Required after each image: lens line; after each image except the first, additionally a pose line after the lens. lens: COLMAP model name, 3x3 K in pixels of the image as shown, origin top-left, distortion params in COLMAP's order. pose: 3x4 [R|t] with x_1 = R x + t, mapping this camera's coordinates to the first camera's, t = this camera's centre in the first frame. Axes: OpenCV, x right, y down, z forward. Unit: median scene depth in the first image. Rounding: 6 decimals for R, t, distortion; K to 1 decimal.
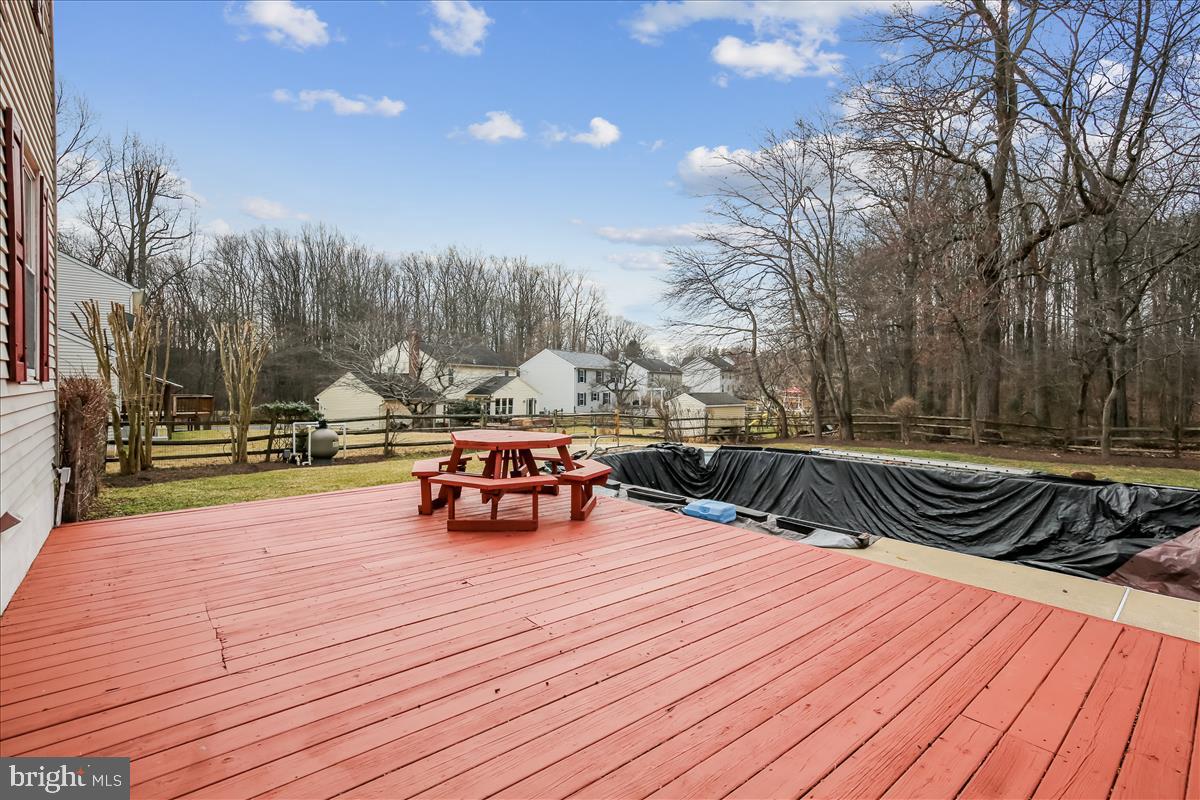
lens RADIAL K [[556.2, 0, 598.8], [0, 556.2, 397.8], [0, 0, 1]] dist [0.001985, 0.003464]
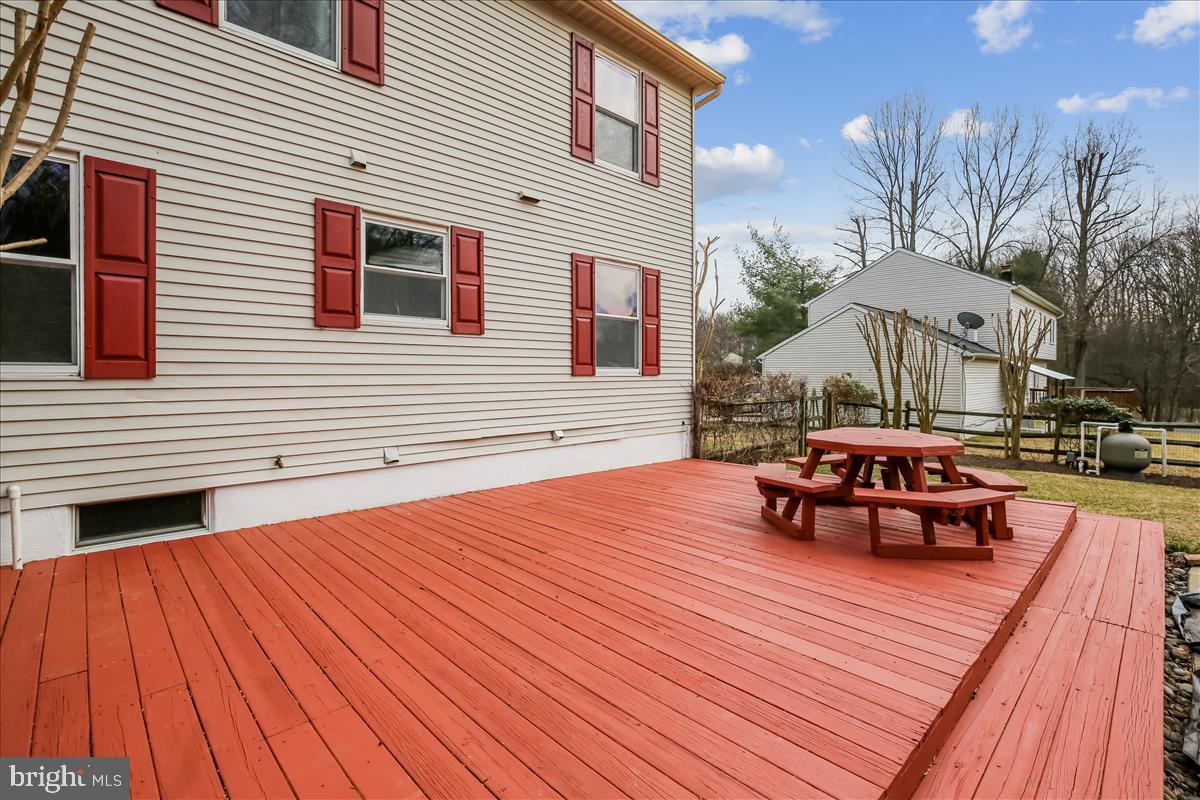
lens RADIAL K [[546.8, 0, 576.7], [0, 546.8, 379.2], [0, 0, 1]] dist [-0.000929, 0.003167]
pose [[0.042190, 0.000458, -0.999110, 0.937330], [-0.021175, 0.999776, -0.000436, -0.009440], [0.998885, 0.021175, 0.042190, 0.773977]]
